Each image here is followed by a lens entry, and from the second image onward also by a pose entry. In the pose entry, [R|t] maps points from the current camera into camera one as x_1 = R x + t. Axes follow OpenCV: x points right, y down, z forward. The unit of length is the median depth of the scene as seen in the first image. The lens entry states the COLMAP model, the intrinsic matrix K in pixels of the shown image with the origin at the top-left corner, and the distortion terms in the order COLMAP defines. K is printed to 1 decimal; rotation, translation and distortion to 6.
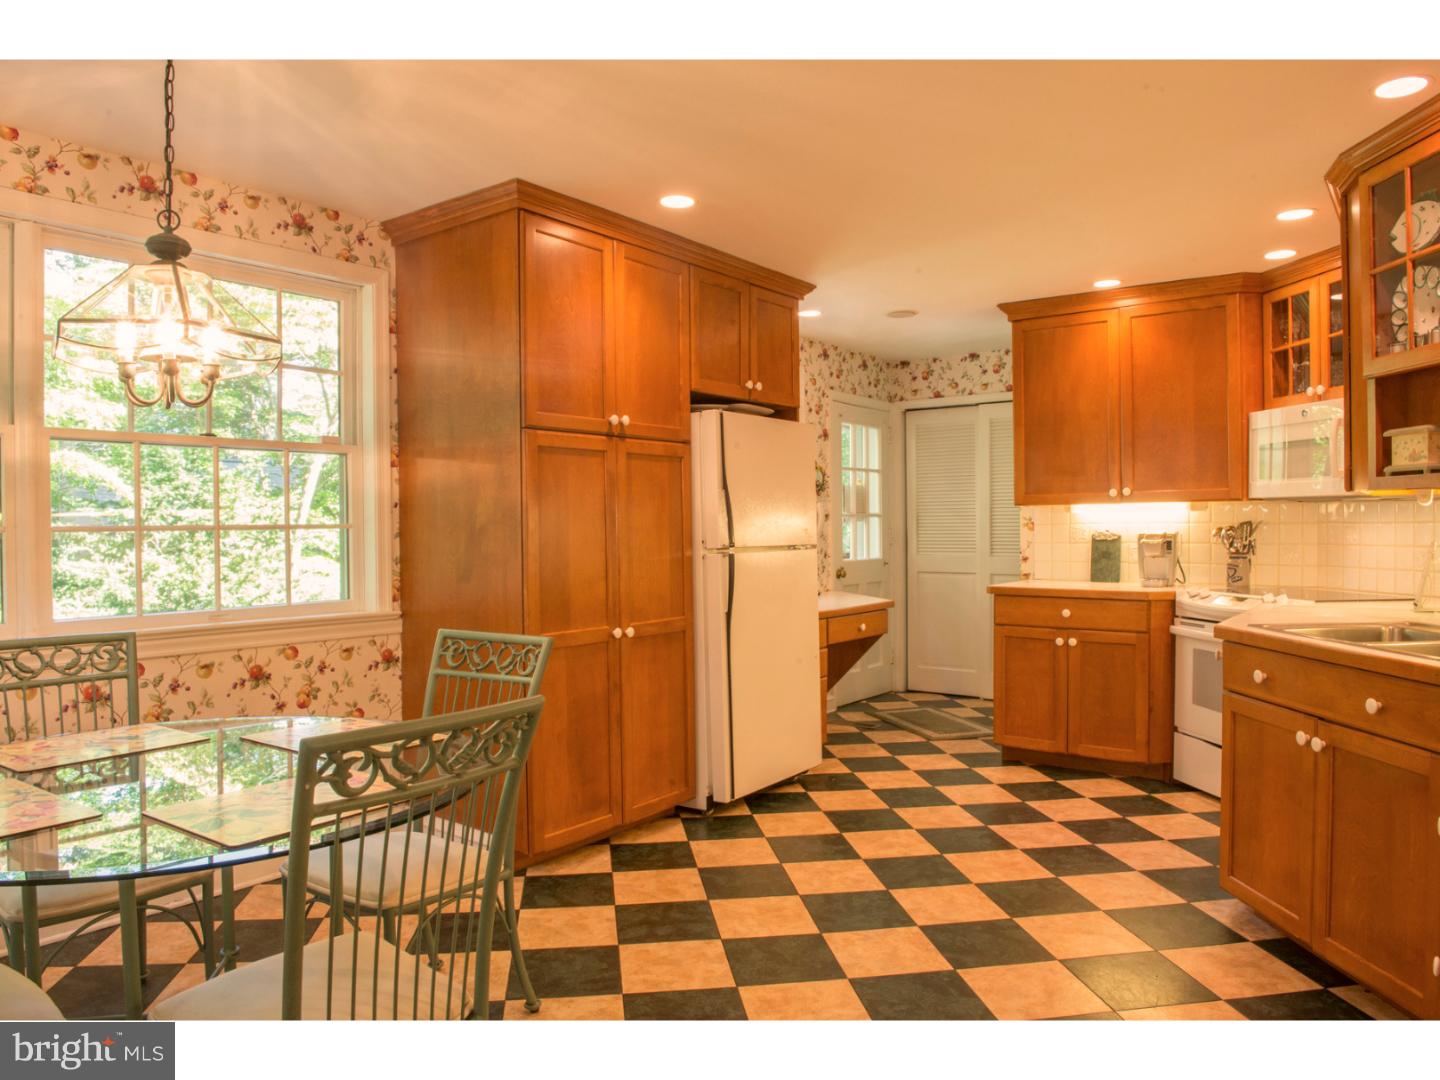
lens RADIAL K [[993.2, 0, 720.2], [0, 993.2, 539.3], [0, 0, 1]] dist [-0.046523, -0.003546]
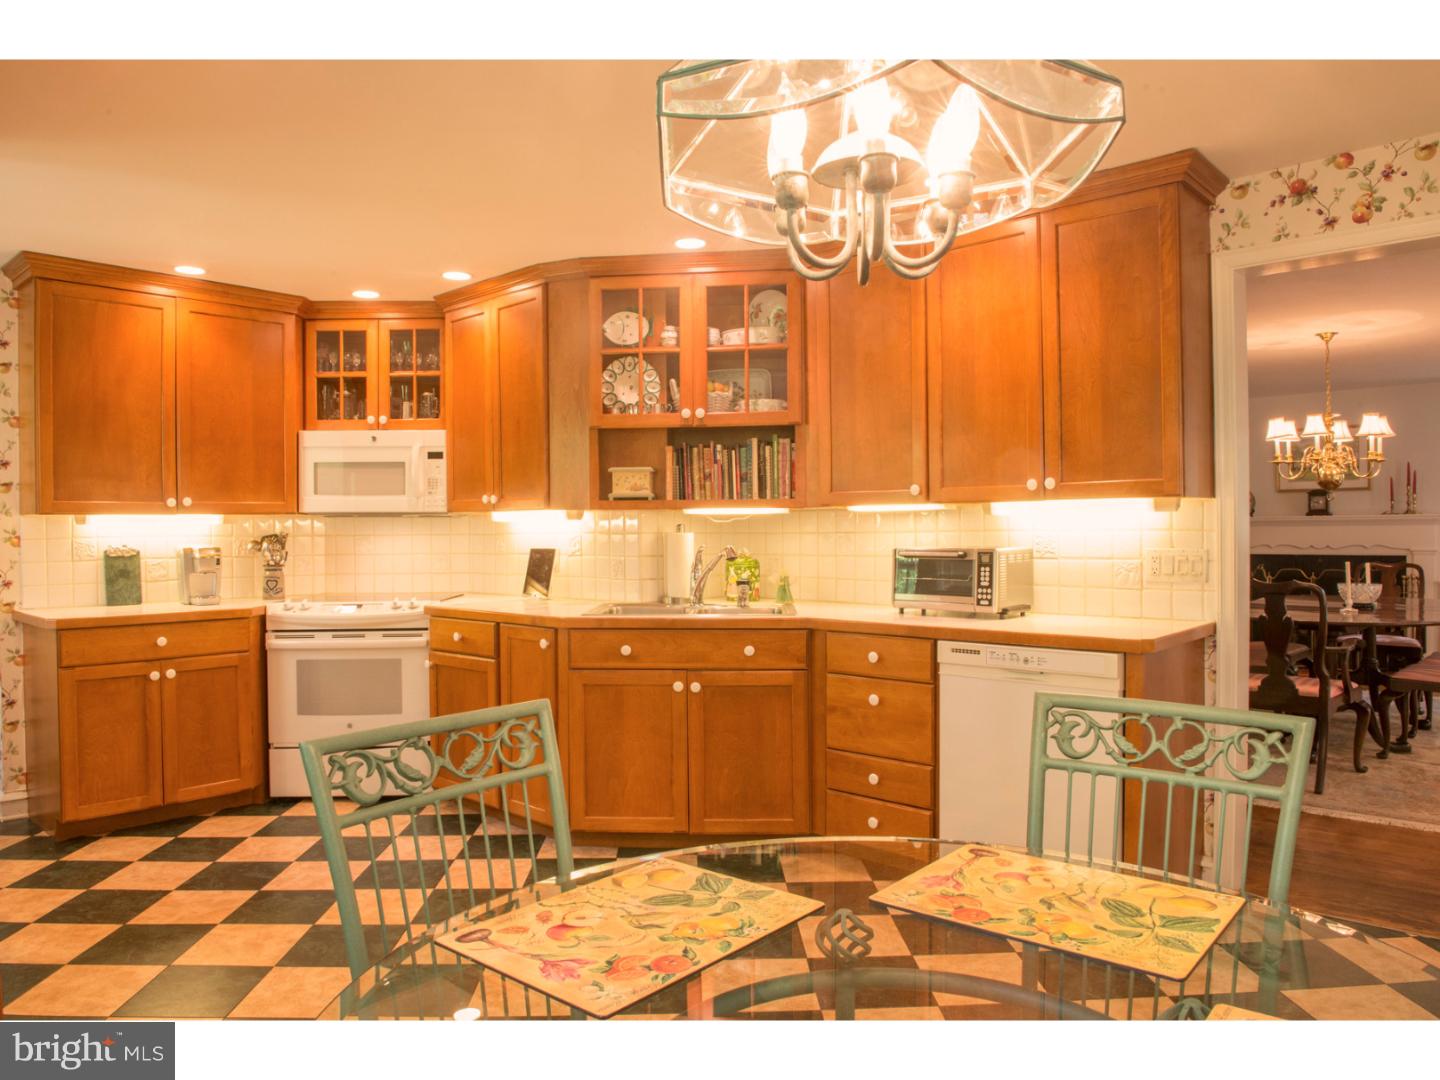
lens RADIAL K [[993.2, 0, 719.0], [0, 993.2, 538.1], [0, 0, 1]] dist [-0.046523, -0.003546]
pose [[0.103309, -0.001985, 0.994647, -0.456930], [0.021566, 0.999767, -0.000245, -0.004462], [-0.994415, 0.021475, 0.103328, 0.442185]]
